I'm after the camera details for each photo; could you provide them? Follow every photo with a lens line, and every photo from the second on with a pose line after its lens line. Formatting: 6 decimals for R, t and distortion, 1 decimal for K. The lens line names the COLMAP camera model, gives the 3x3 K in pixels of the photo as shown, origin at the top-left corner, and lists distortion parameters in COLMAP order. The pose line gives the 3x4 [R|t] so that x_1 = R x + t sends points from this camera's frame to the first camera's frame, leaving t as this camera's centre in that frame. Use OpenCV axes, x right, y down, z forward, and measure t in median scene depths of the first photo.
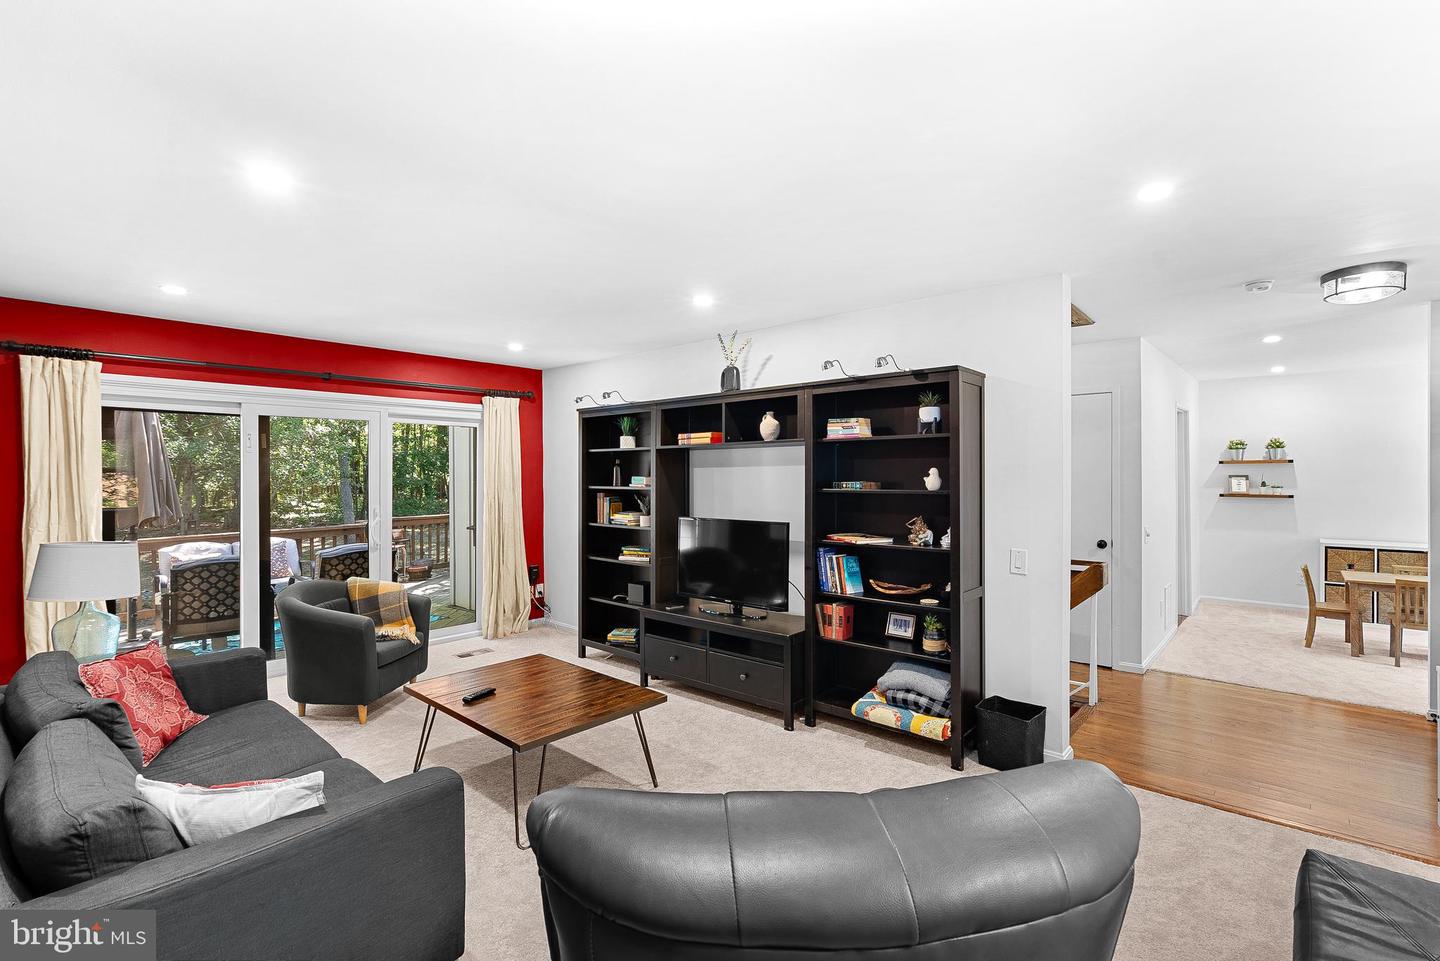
lens RADIAL K [[652.5, 0, 724.6], [0, 652.5, 481.1], [0, 0, 1]] dist [-0.010221, 0.004294]
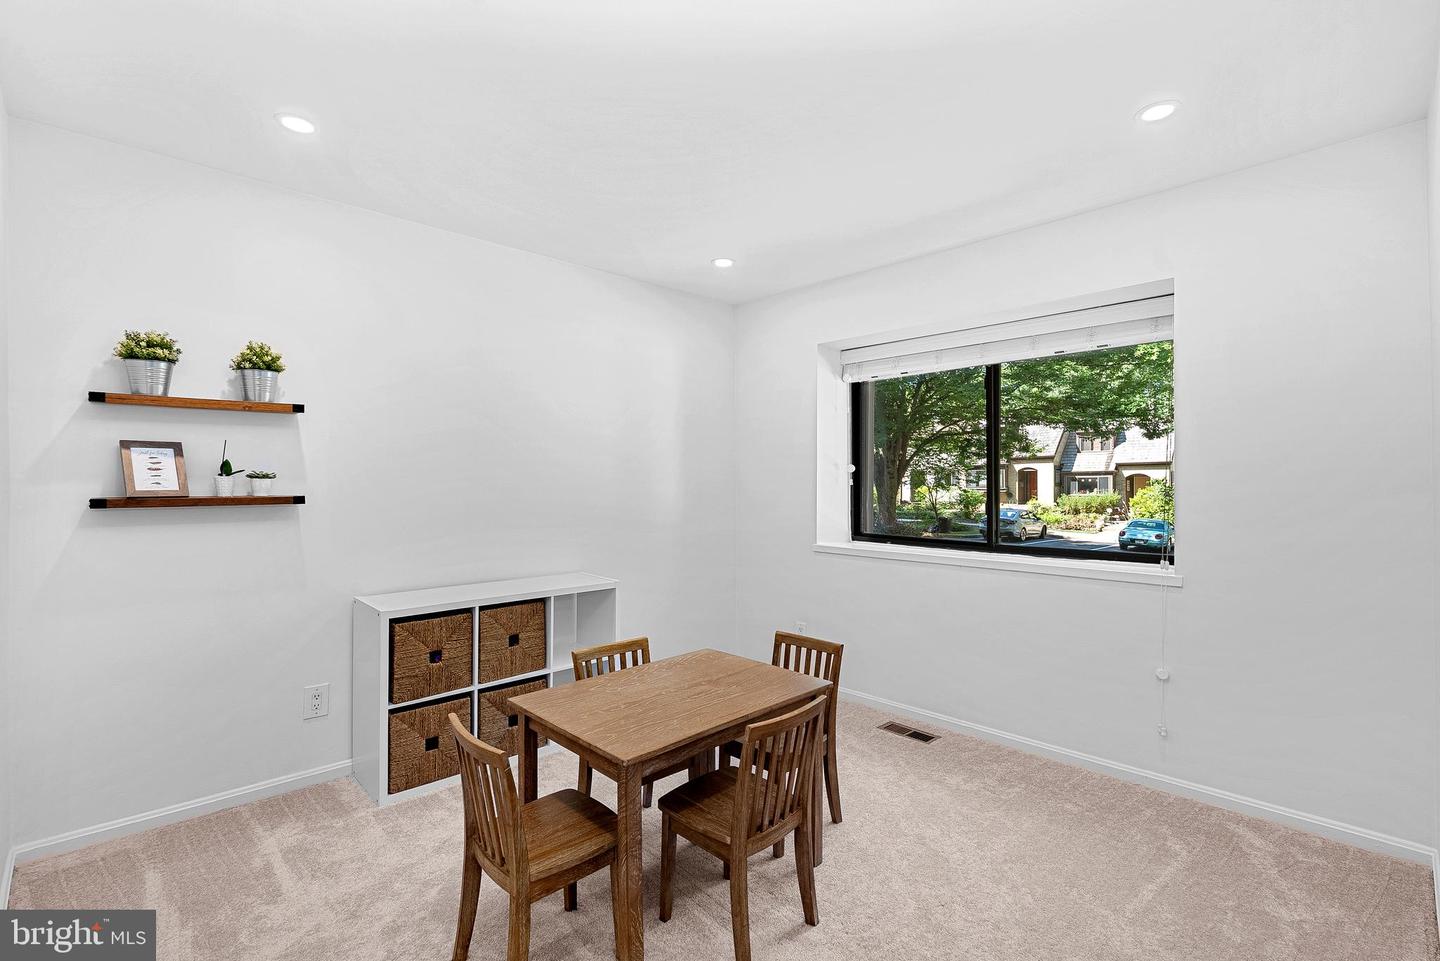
lens RADIAL K [[652.5, 0, 724.3], [0, 652.5, 482.8], [0, 0, 1]] dist [-0.010221, 0.004294]
pose [[0.076989, -0.003207, 0.997027, 0.488732], [0.009939, 0.999948, 0.002449, 0.014704], [-0.996982, 0.009721, 0.077017, 0.692644]]
